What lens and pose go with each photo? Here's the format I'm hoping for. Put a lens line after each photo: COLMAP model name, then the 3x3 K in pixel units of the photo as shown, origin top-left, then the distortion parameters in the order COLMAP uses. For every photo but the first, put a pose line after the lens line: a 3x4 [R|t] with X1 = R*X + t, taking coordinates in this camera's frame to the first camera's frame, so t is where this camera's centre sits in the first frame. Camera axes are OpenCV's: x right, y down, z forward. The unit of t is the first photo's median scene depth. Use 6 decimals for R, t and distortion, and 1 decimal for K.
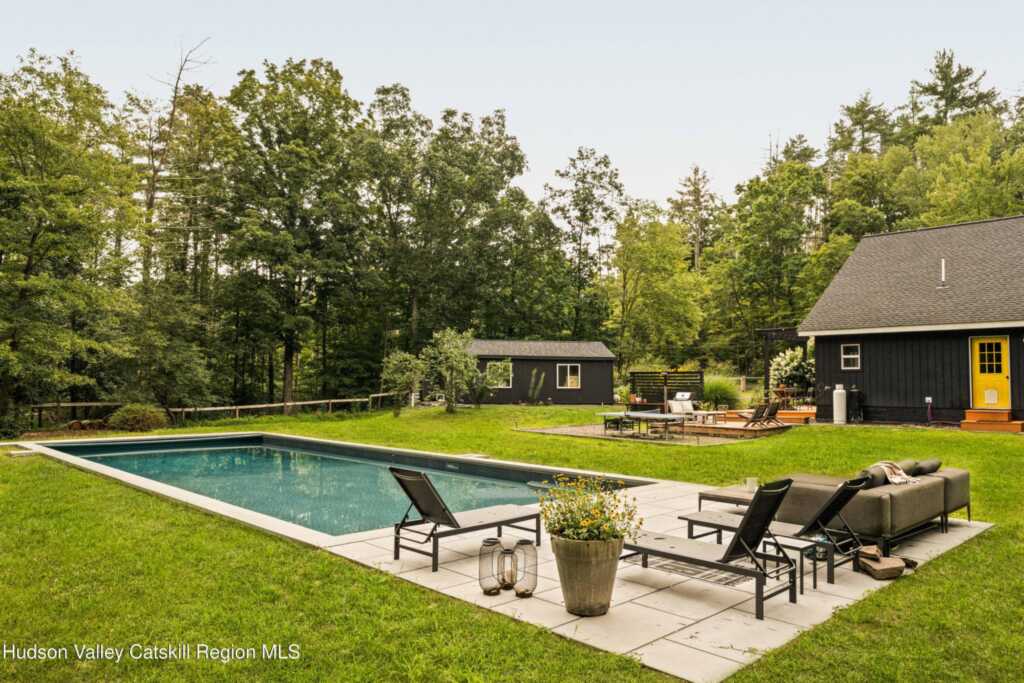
lens RADIAL K [[713.6, 0, 511.8], [0, 713.6, 340.9], [0, 0, 1]] dist [0.004699, -0.000576]
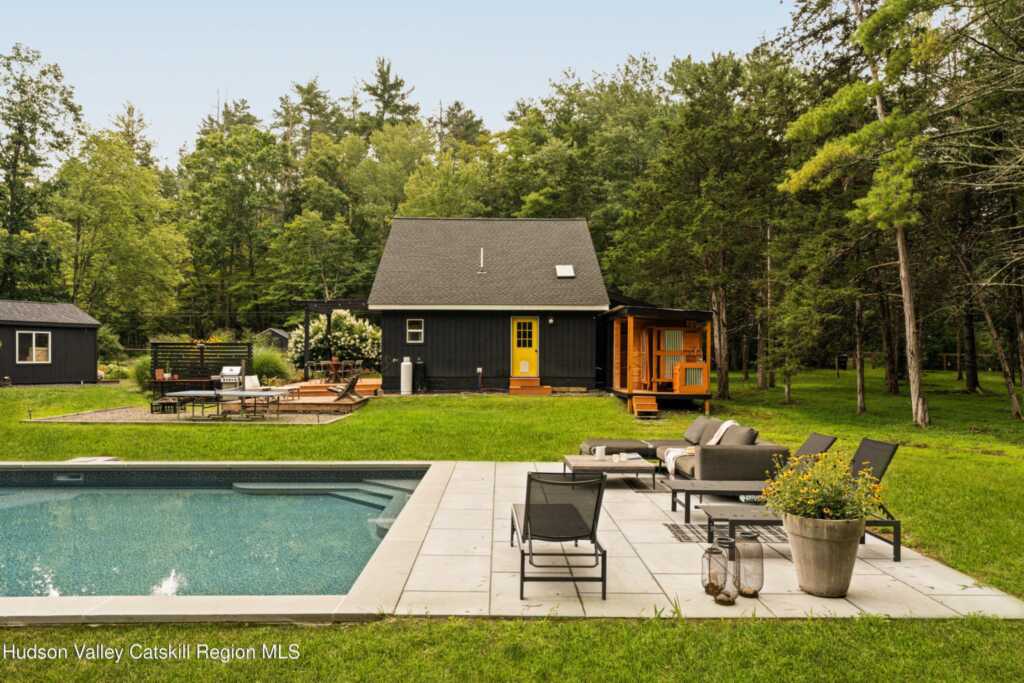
lens RADIAL K [[725.9, 0, 511.4], [0, 725.9, 345.1], [0, 0, 1]] dist [0.004400, 0.004438]
pose [[0.679791, 0.009216, 0.733348, -0.141219], [-0.041304, 0.998815, 0.025736, 0.006125], [-0.732242, -0.047785, 0.679366, 0.103725]]
